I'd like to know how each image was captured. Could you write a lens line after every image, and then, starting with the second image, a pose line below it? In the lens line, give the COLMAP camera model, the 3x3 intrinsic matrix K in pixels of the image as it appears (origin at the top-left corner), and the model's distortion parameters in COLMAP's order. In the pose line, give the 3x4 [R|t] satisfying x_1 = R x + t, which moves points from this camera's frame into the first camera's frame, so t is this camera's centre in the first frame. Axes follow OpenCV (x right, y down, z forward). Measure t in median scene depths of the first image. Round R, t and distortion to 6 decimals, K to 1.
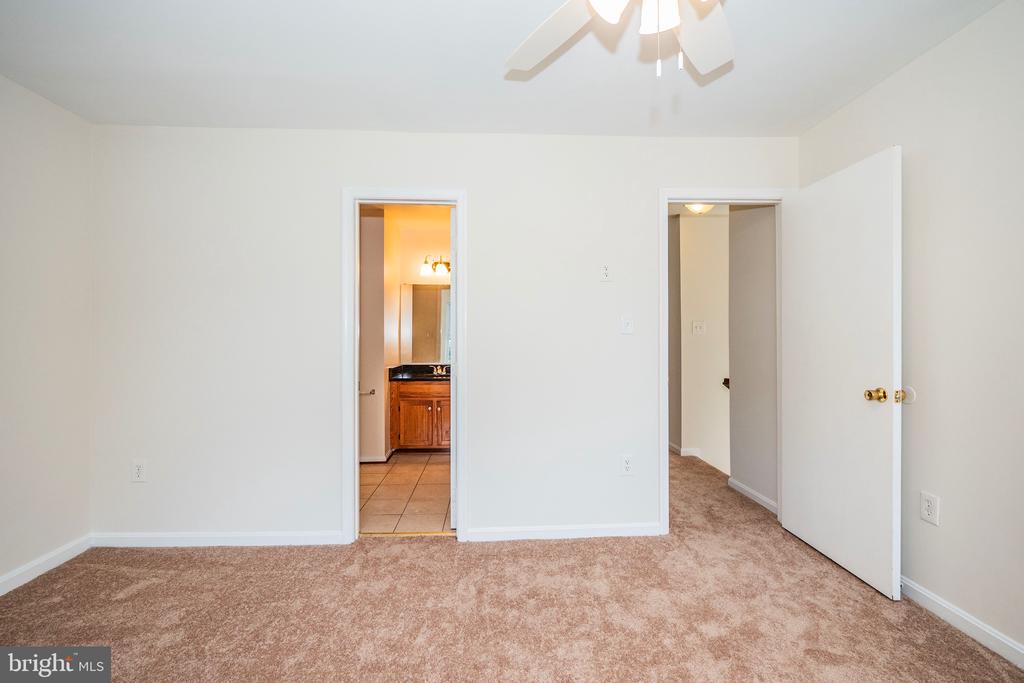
lens RADIAL K [[434.8, 0, 512.8], [0, 434.8, 338.1], [0, 0, 1]] dist [-0.002229, -0.000185]
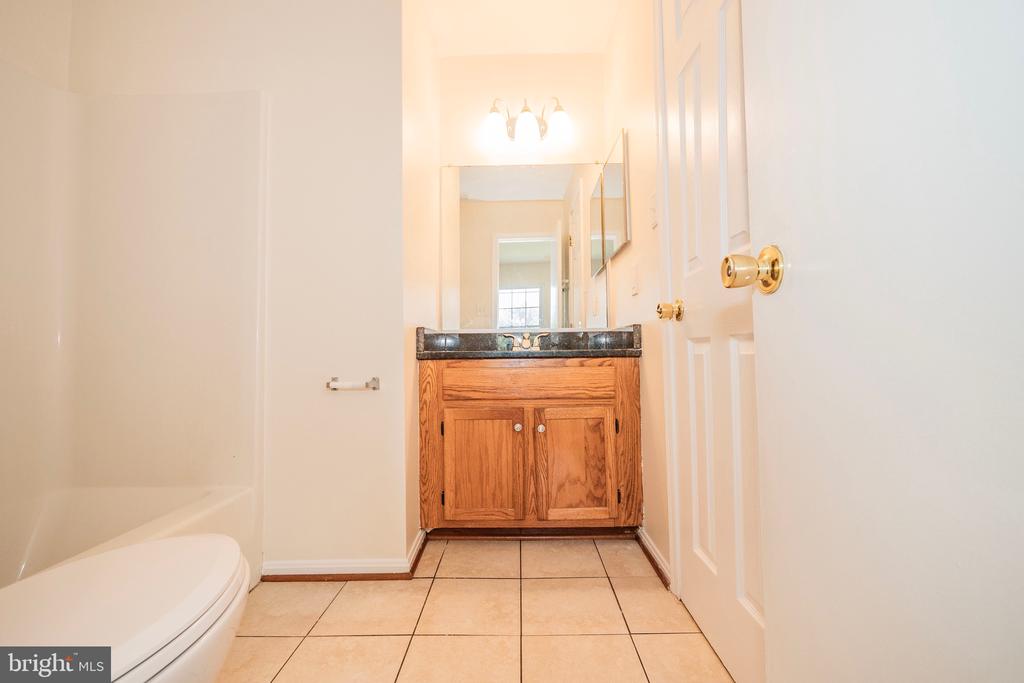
lens RADIAL K [[434.8, 0, 512.8], [0, 434.8, 338.1], [0, 0, 1]] dist [-0.002229, -0.000185]
pose [[0.998110, -0.014908, -0.059613, -0.169504], [0.012666, 0.999204, -0.037821, 0.094631], [0.060129, 0.036995, 0.997505, 0.594969]]
